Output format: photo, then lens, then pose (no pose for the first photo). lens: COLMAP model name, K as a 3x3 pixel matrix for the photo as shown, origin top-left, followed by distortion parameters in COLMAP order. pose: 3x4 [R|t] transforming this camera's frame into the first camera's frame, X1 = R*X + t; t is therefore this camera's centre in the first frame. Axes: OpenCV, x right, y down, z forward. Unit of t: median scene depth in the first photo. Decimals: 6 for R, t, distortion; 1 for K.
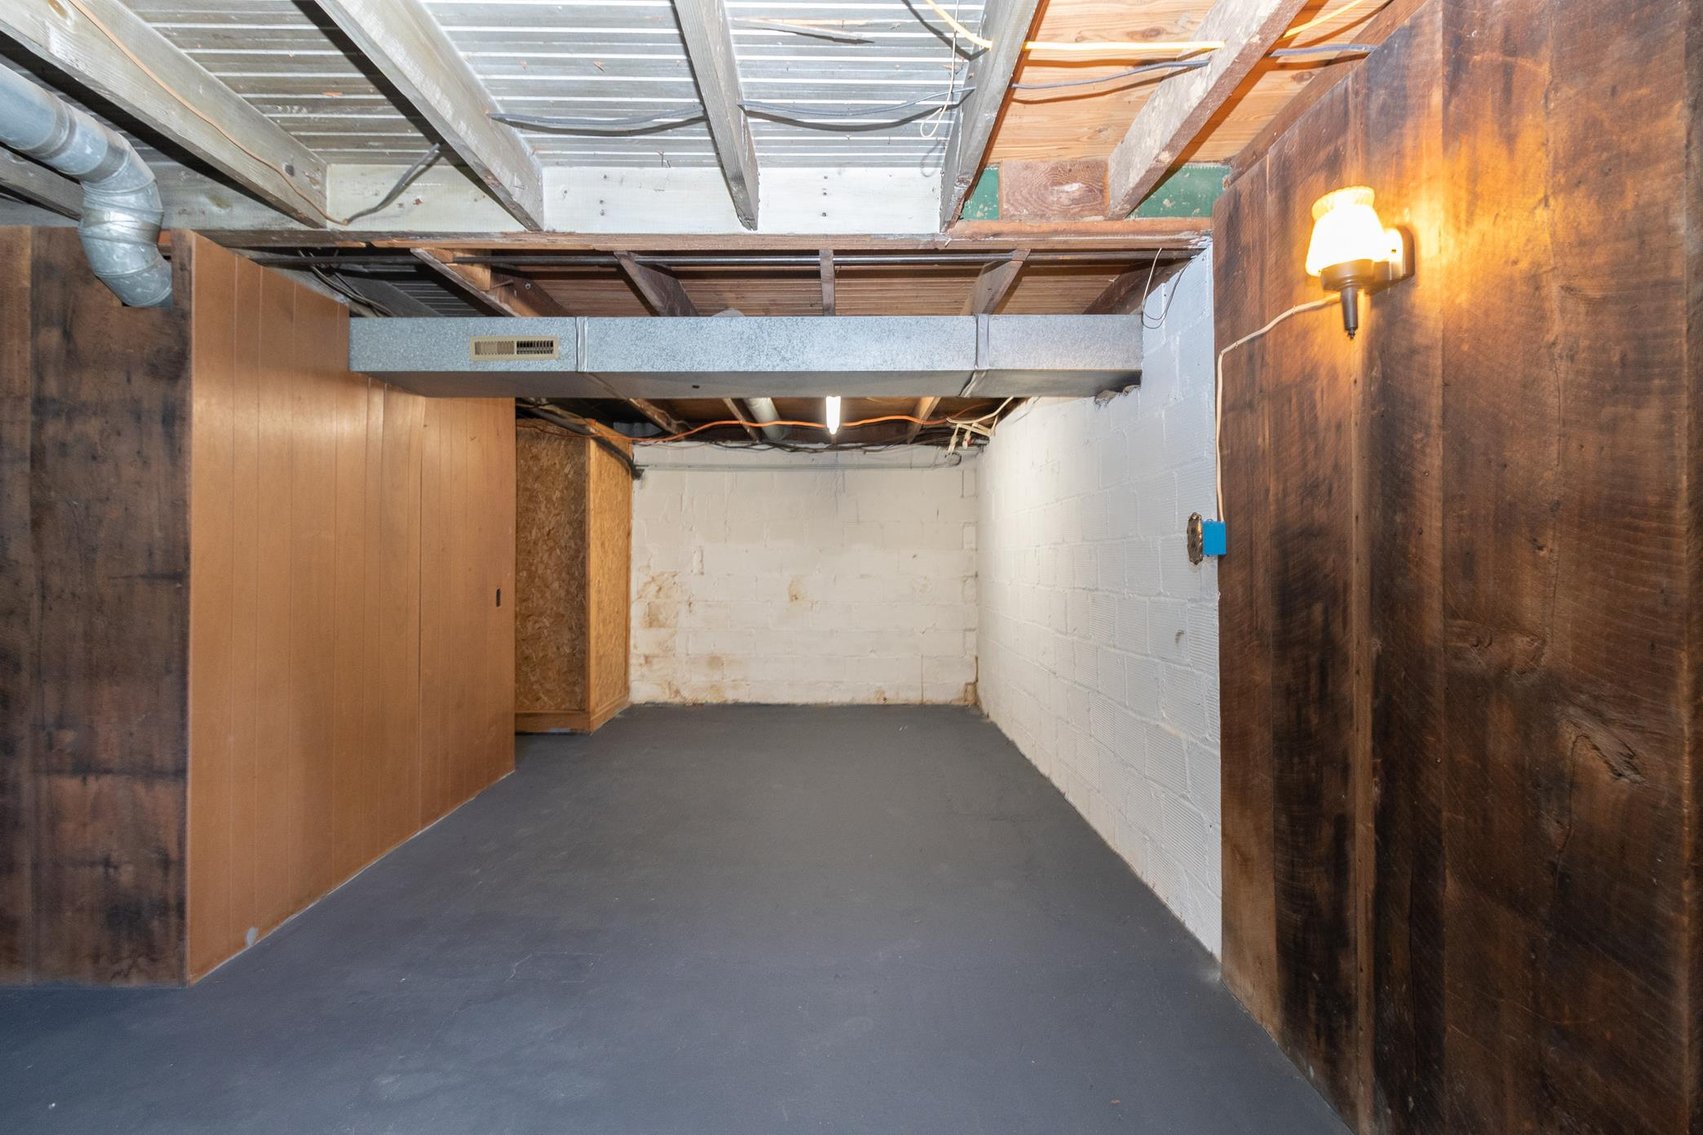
lens RADIAL K [[777.7, 0, 833.3], [0, 777.7, 548.3], [0, 0, 1]] dist [0.003262, 0.000612]
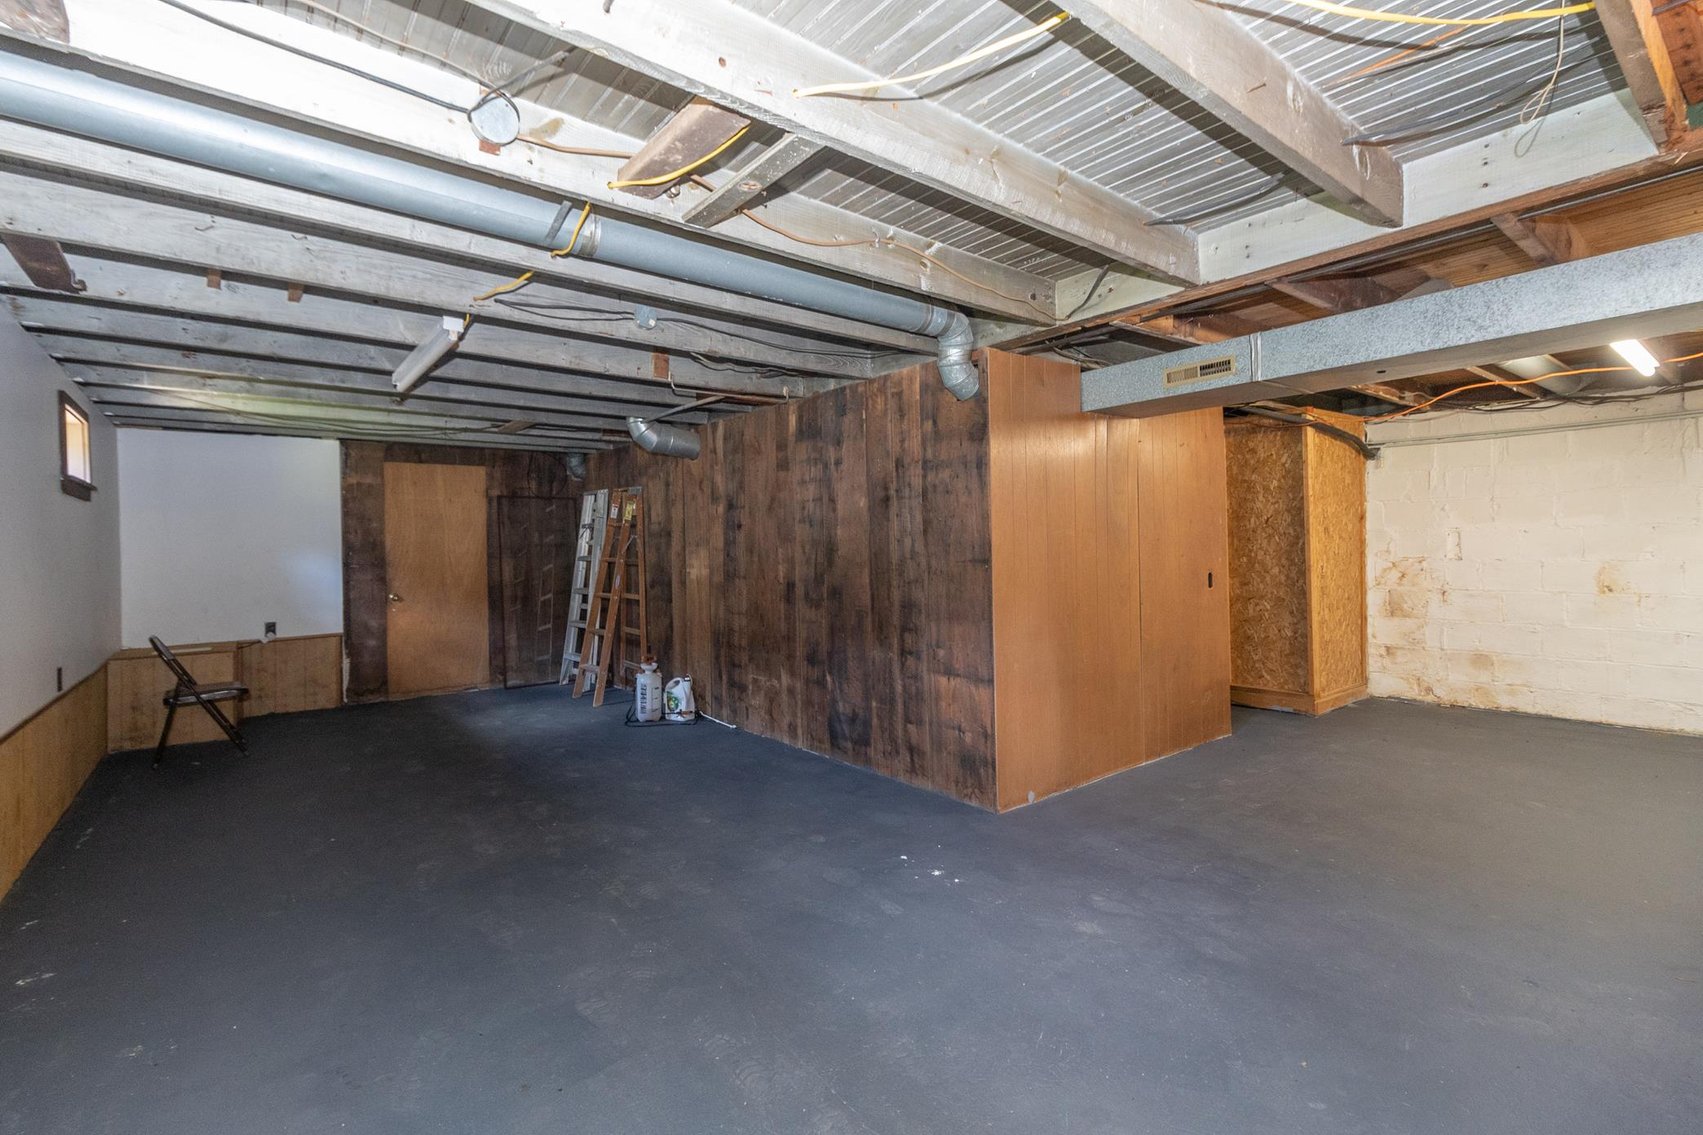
lens RADIAL K [[777.7, 0, 833.3], [0, 777.7, 548.3], [0, 0, 1]] dist [0.003262, 0.000612]
pose [[0.602987, -0.014001, -0.797628, 0.257046], [0.027771, 0.999608, 0.003448, -0.005006], [0.797267, -0.024230, 0.603140, -0.229089]]
